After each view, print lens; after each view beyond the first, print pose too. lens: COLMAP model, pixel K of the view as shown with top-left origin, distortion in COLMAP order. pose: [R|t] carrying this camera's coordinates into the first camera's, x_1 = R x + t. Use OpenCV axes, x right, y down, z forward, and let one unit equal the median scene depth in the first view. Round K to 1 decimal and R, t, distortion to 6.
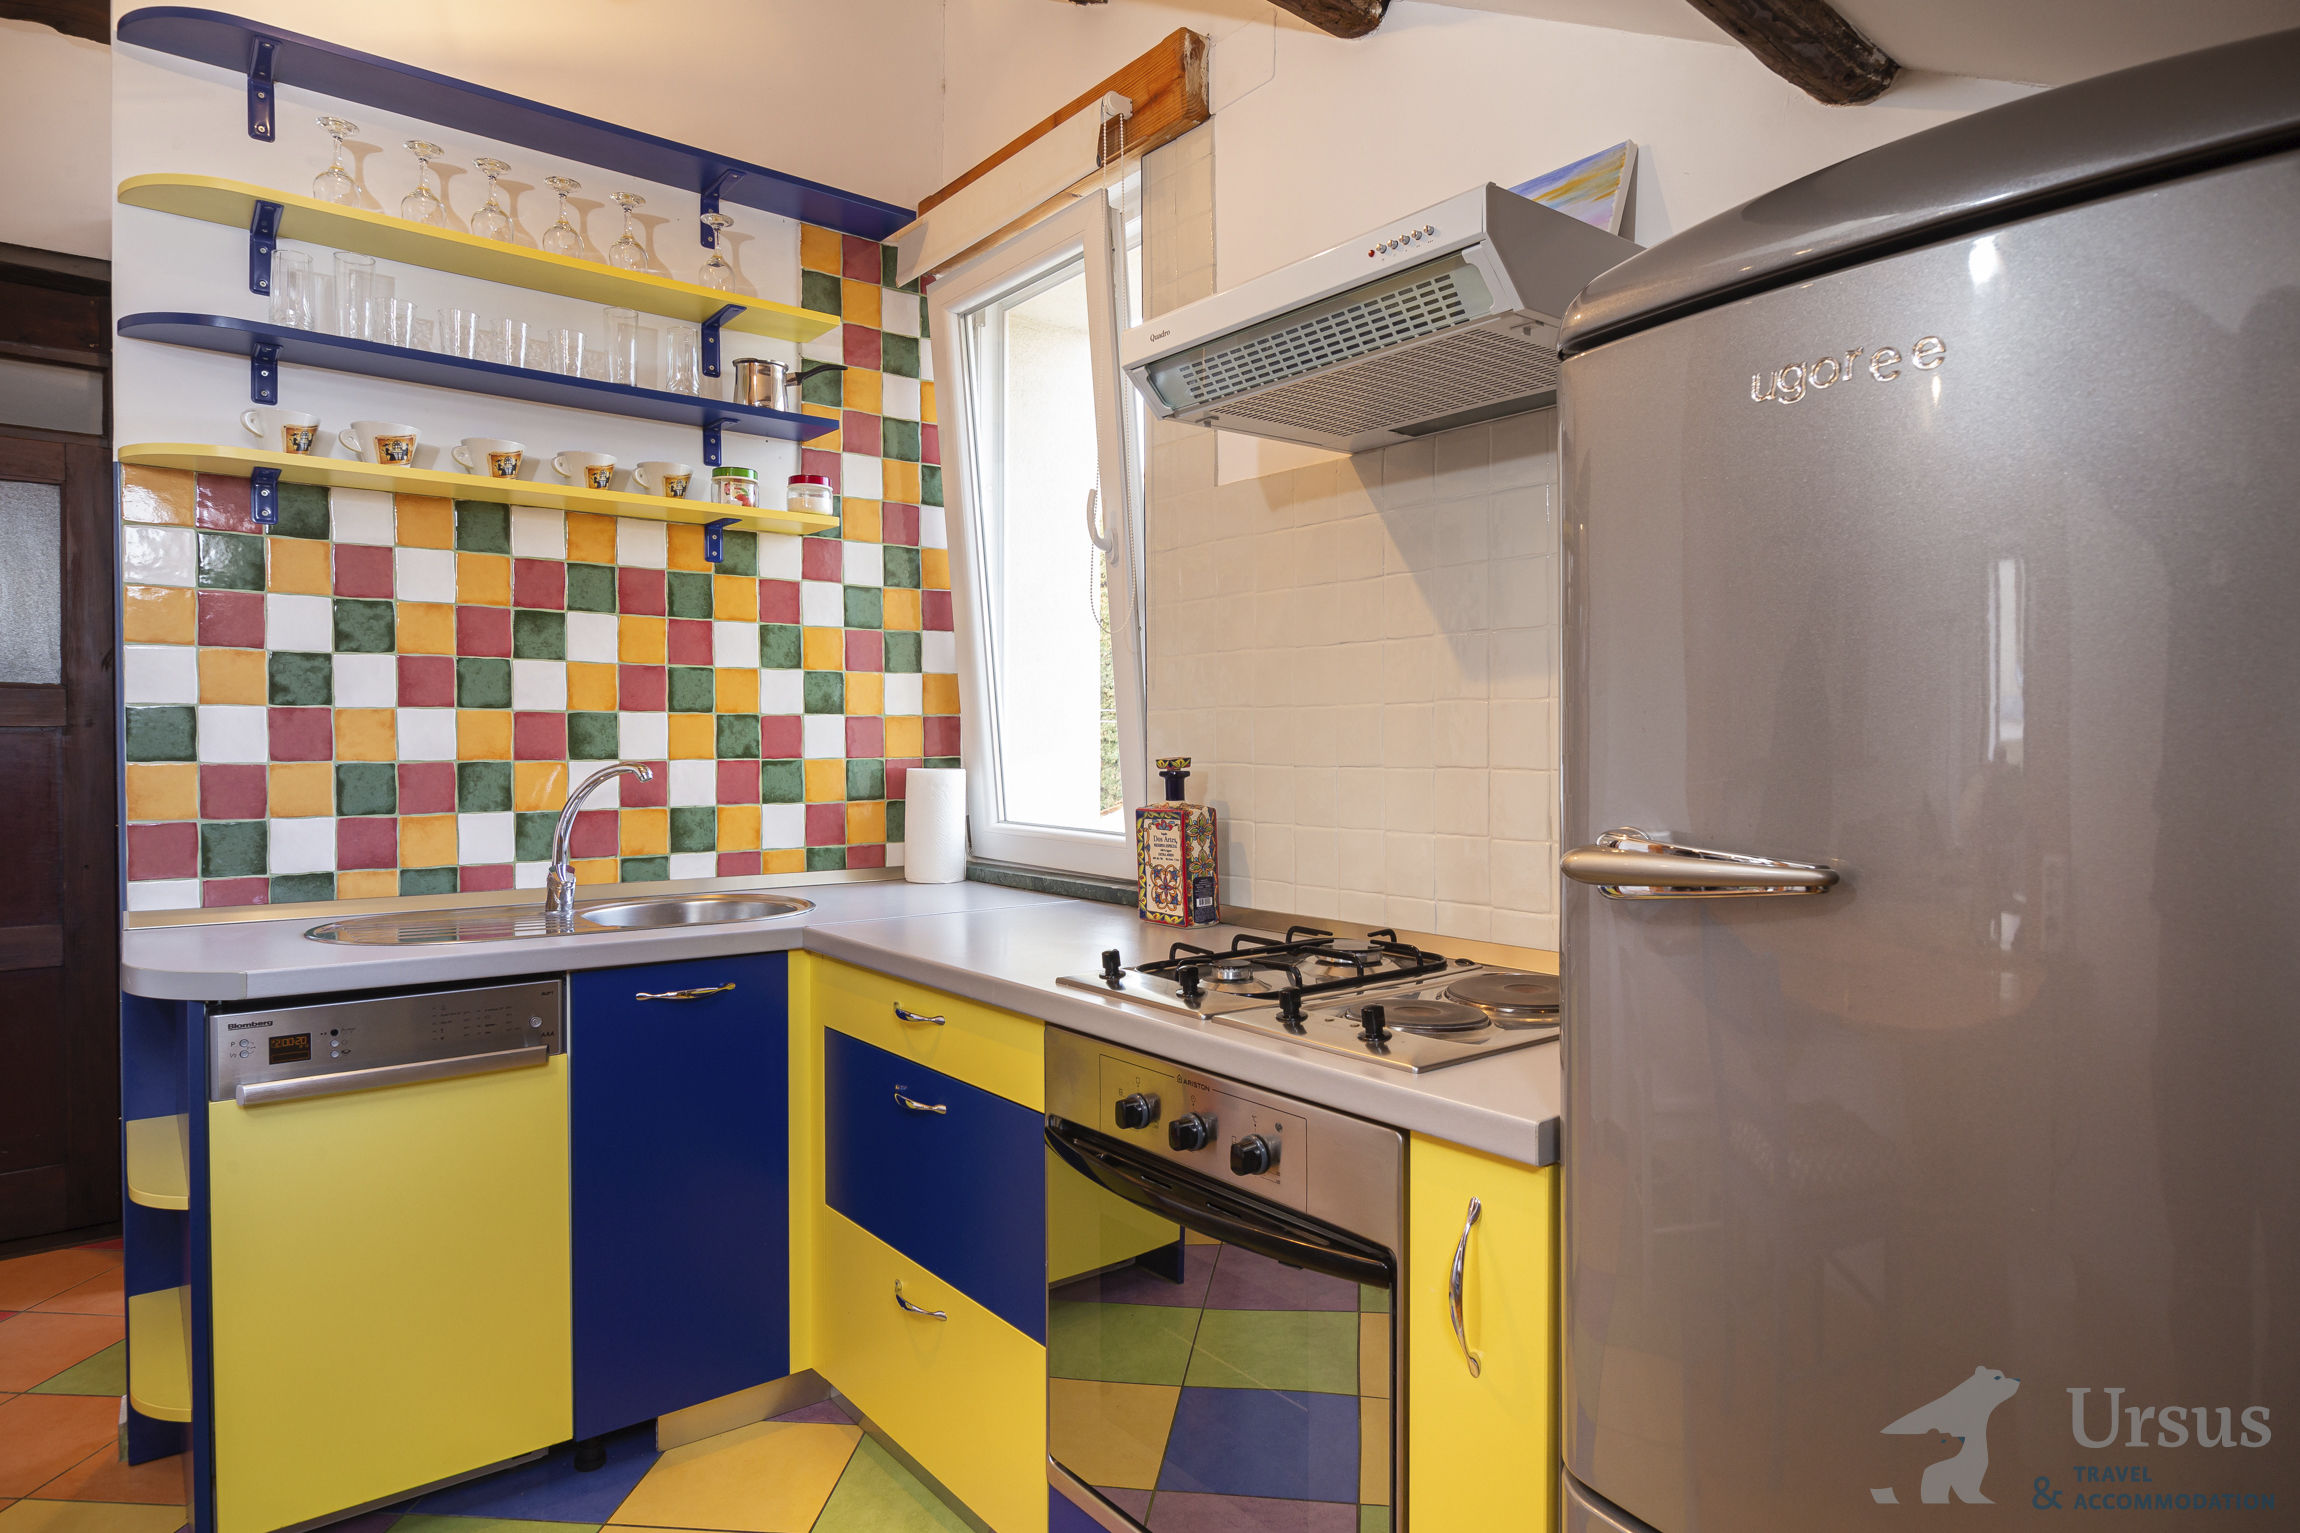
lens RADIAL K [[1298.3, 0, 1150.0], [0, 1298.3, 766.5], [0, 0, 1]] dist [0.002199, -0.003647]
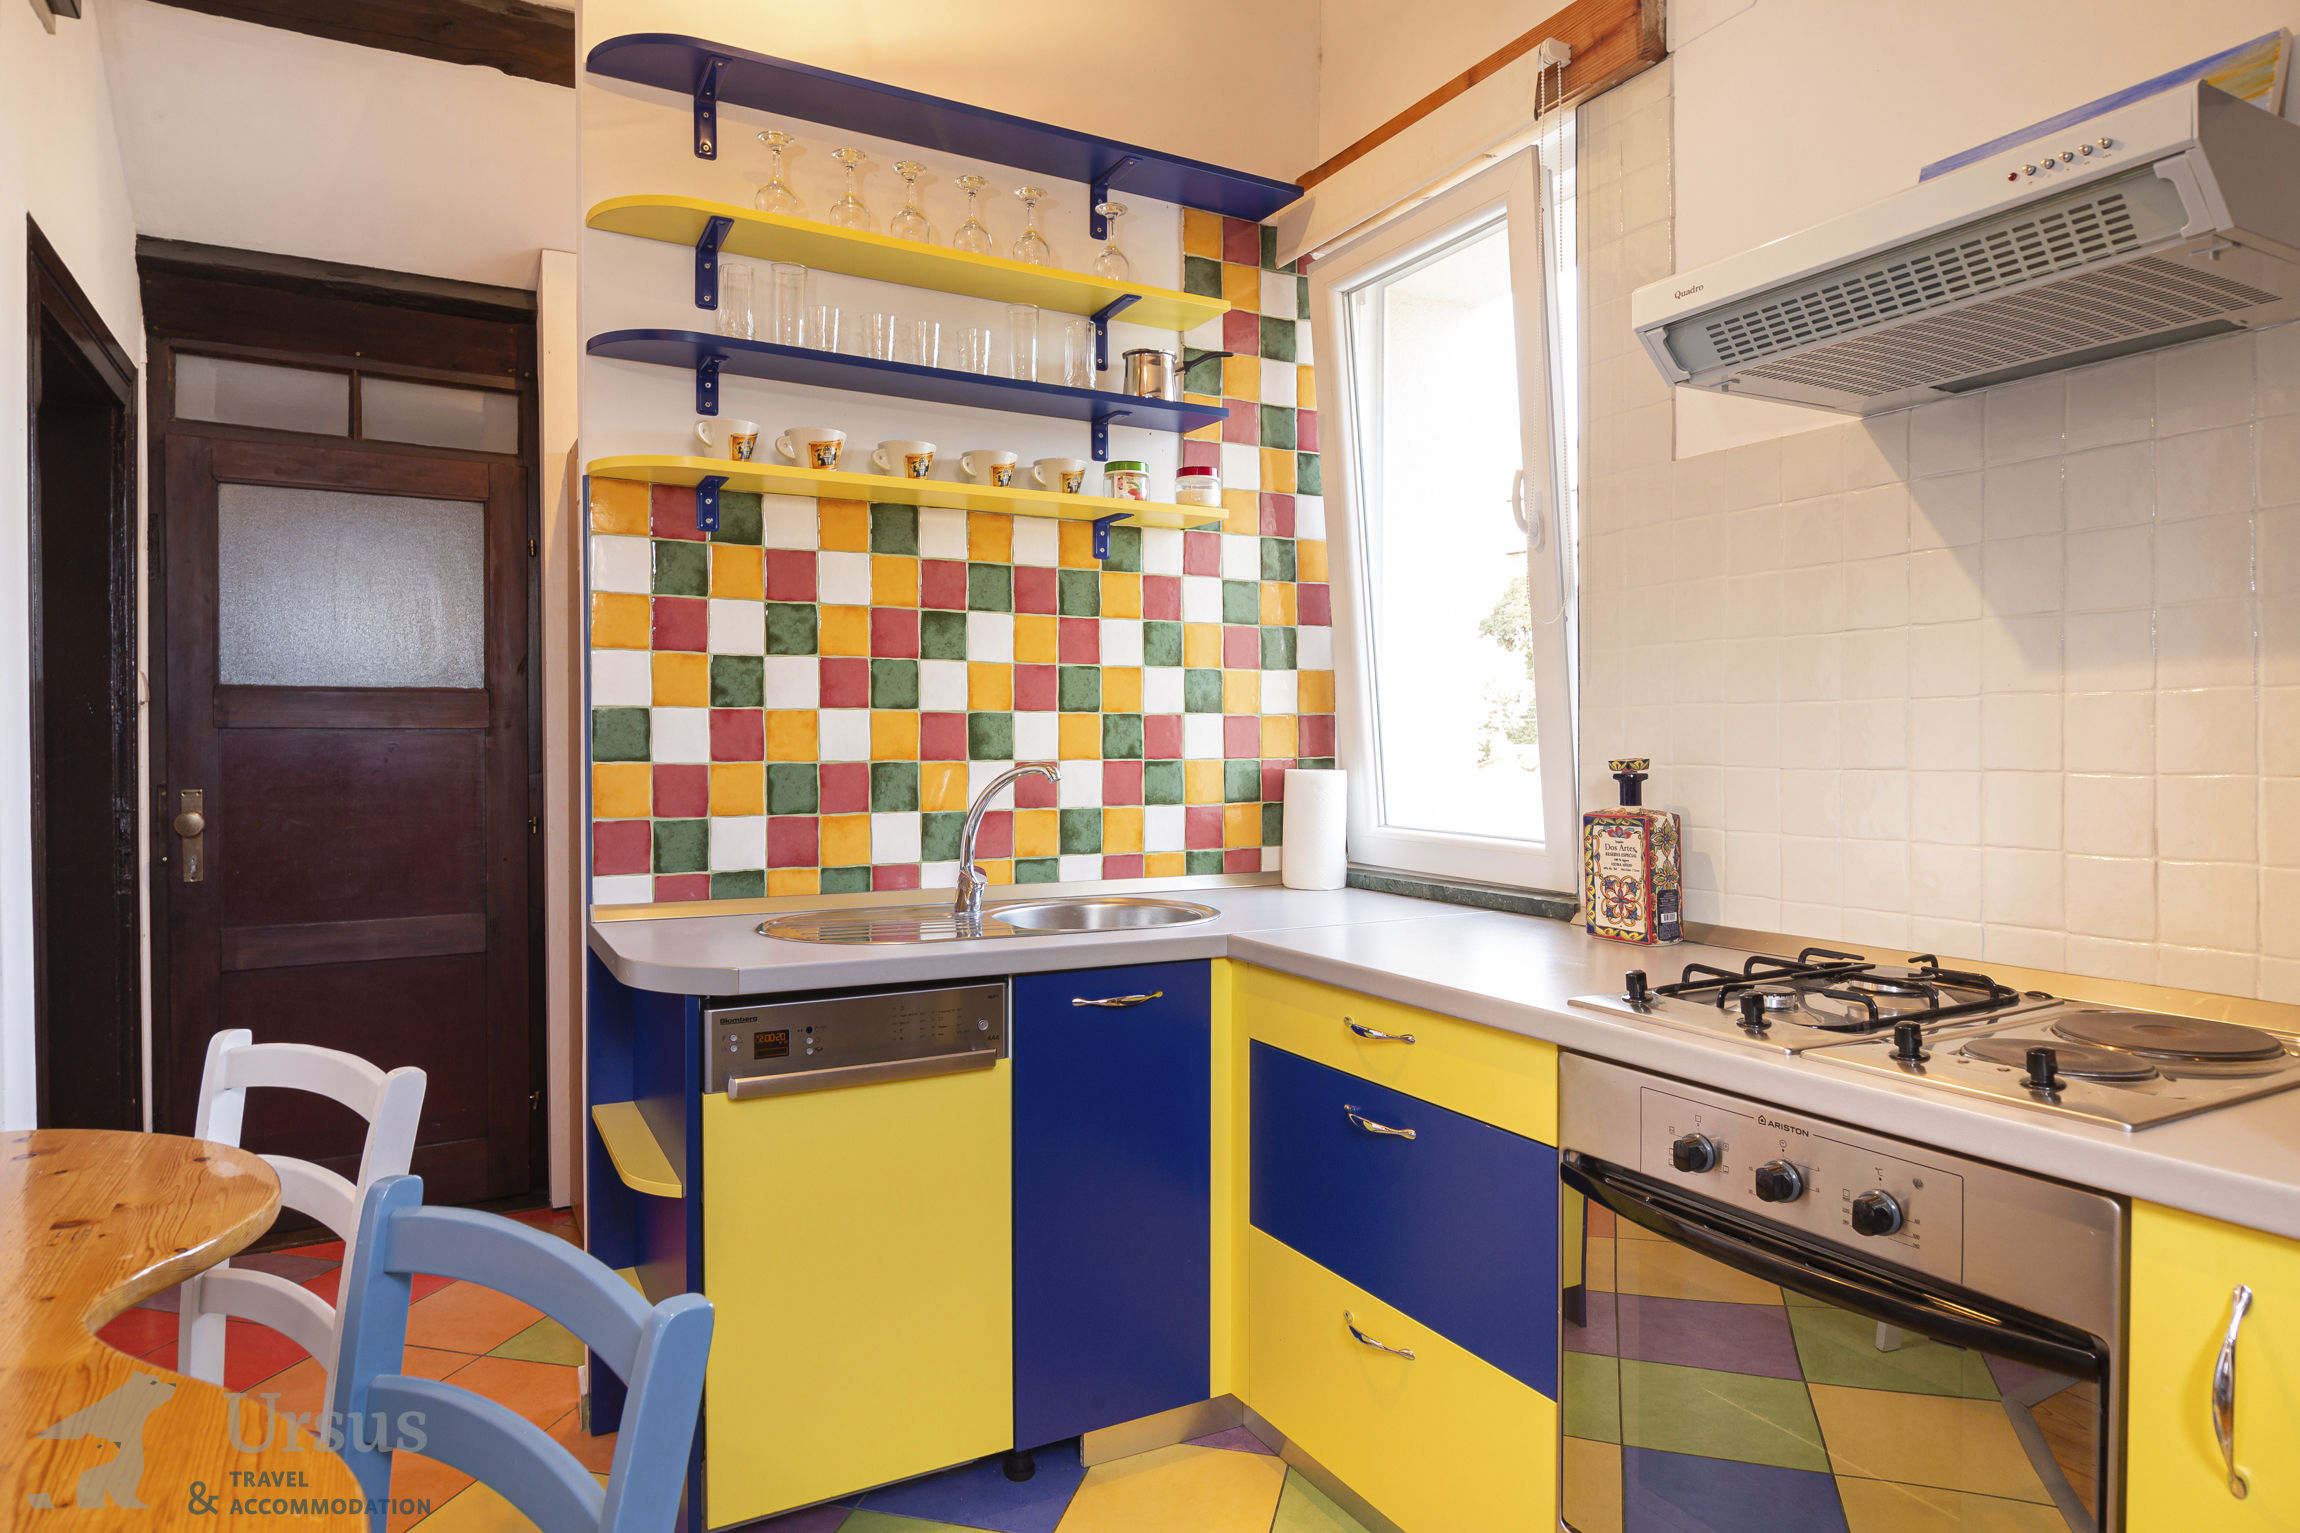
lens RADIAL K [[1329.3, 0, 1150.0], [0, 1329.3, 766.5], [0, 0, 1]] dist [0.002563, -0.003937]
pose [[0.985466, 0.001878, -0.169860, -0.148344], [-0.001803, 0.999998, 0.000599, -0.001283], [0.169861, -0.000284, 0.985468, 0.018470]]
